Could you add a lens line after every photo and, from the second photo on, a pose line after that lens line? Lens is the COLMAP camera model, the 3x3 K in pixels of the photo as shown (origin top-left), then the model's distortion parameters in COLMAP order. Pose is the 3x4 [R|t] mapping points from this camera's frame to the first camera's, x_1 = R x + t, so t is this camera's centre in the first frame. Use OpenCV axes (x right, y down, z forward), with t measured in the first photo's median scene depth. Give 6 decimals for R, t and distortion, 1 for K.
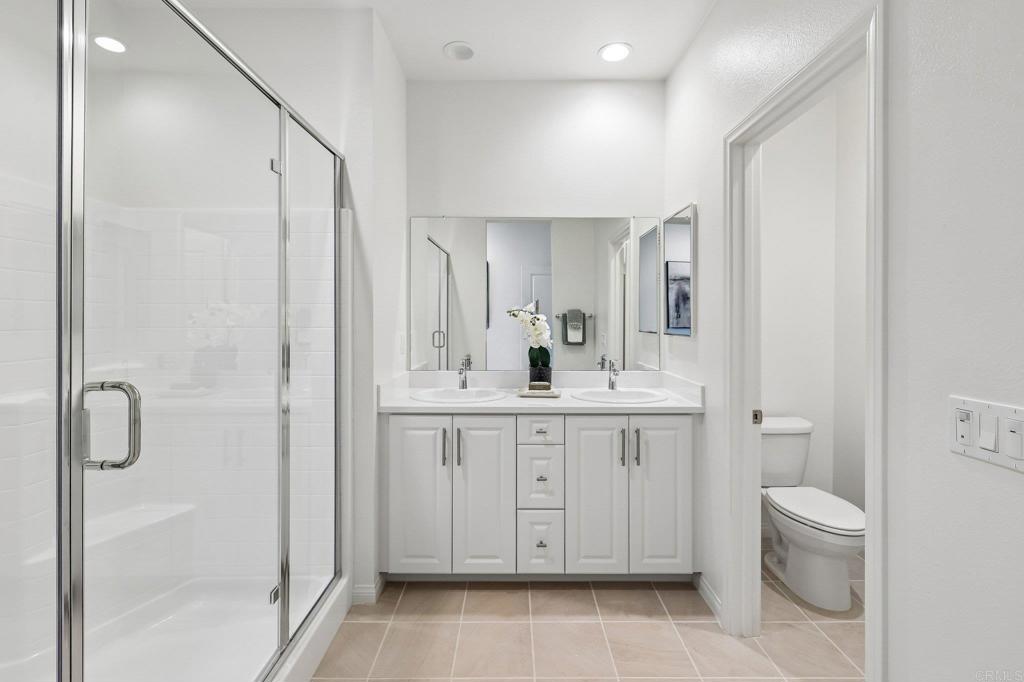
lens RADIAL K [[441.8, 0, 522.6], [0, 441.8, 323.9], [0, 0, 1]] dist [0.002678, 0.001016]
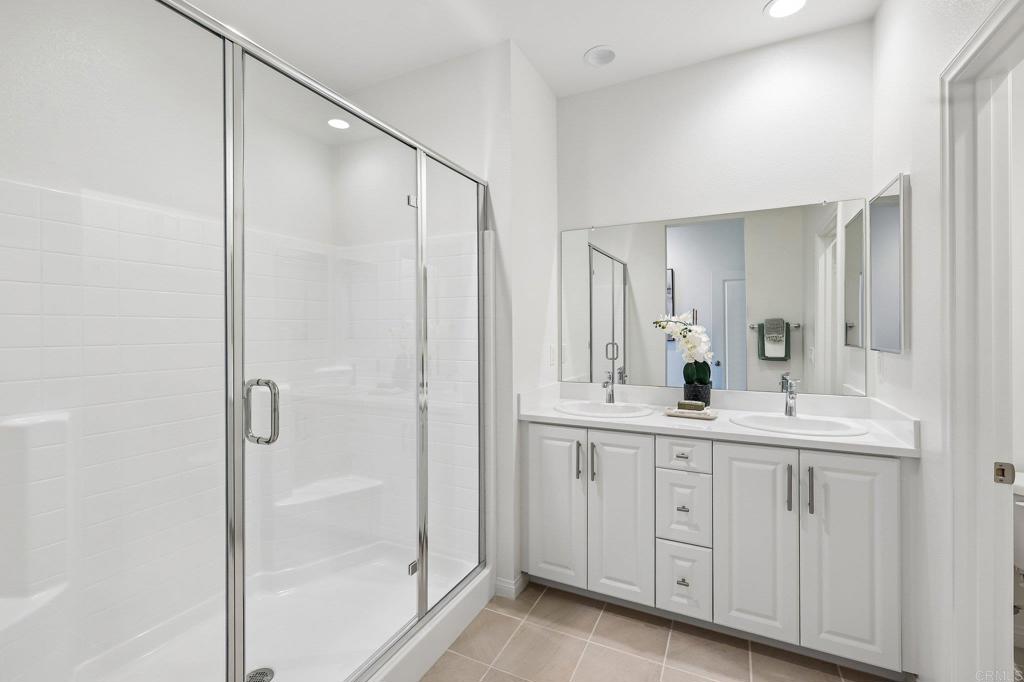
lens RADIAL K [[441.8, 0, 509.7], [0, 441.8, 336.0], [0, 0, 1]] dist [0.002678, 0.001016]
pose [[0.898561, 0.000445, -0.438849, 0.119124], [-0.000073, 1.000000, 0.000865, -0.000987], [0.438850, -0.000745, 0.898560, 0.041141]]
